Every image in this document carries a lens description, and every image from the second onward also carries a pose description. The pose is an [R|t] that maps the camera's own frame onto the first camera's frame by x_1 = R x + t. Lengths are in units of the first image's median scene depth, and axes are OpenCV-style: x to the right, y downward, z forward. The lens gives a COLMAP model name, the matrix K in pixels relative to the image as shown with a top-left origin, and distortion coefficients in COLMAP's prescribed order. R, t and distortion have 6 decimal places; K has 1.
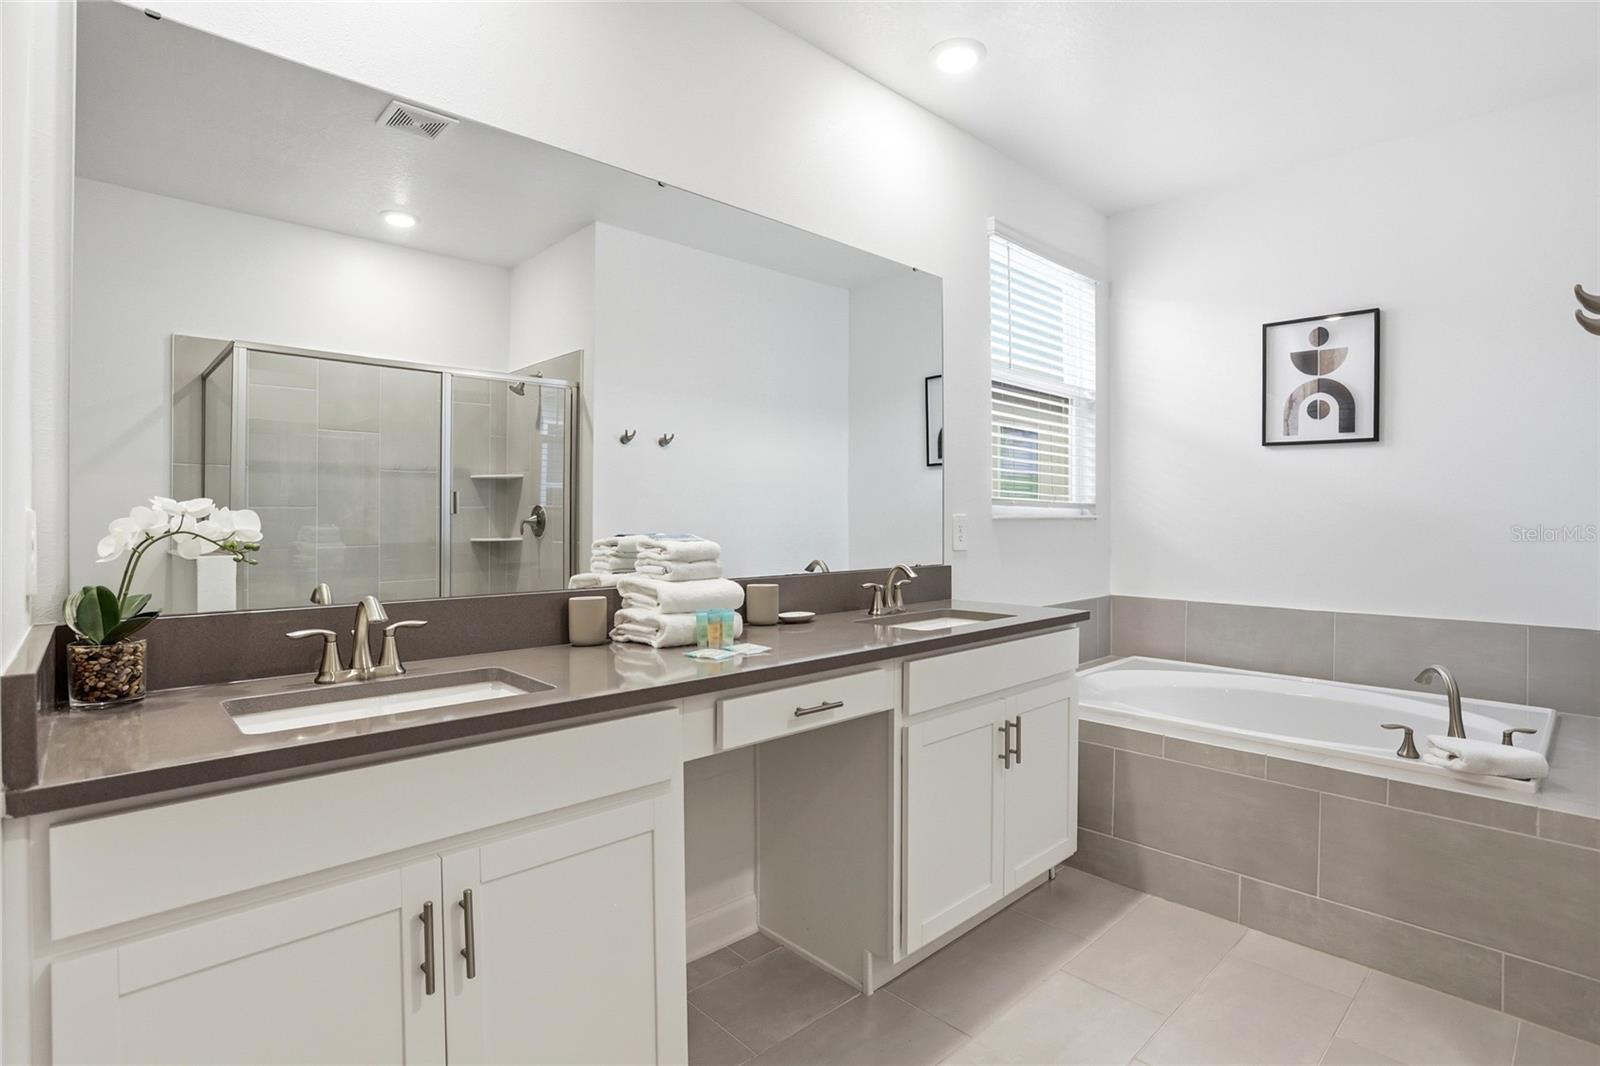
lens RADIAL K [[792.9, 0, 800.5], [0, 792.9, 514.5], [0, 0, 1]] dist [-0.078753, 0.035143]
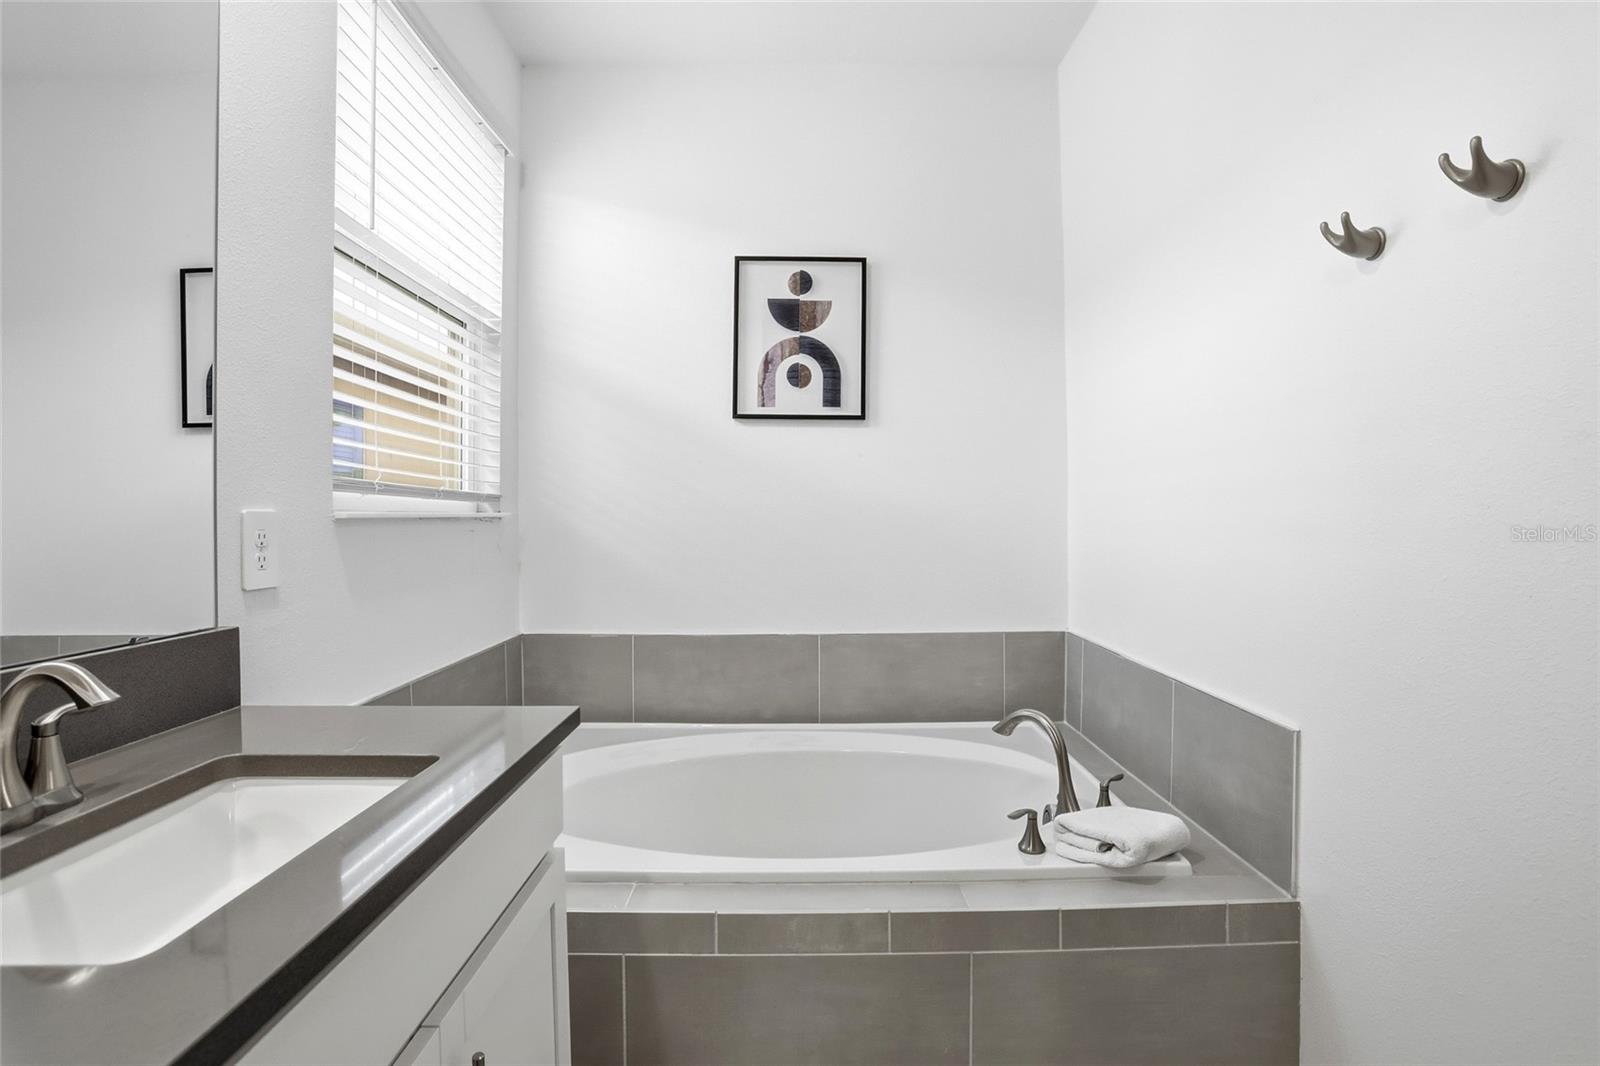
lens RADIAL K [[792.9, 0, 800.5], [0, 792.9, 514.5], [0, 0, 1]] dist [-0.078753, 0.035143]
pose [[0.675458, -0.002289, 0.737395, 0.080126], [0.003303, 0.999995, 0.000079, 0.003803], [-0.737391, 0.002382, 0.675462, 0.438983]]
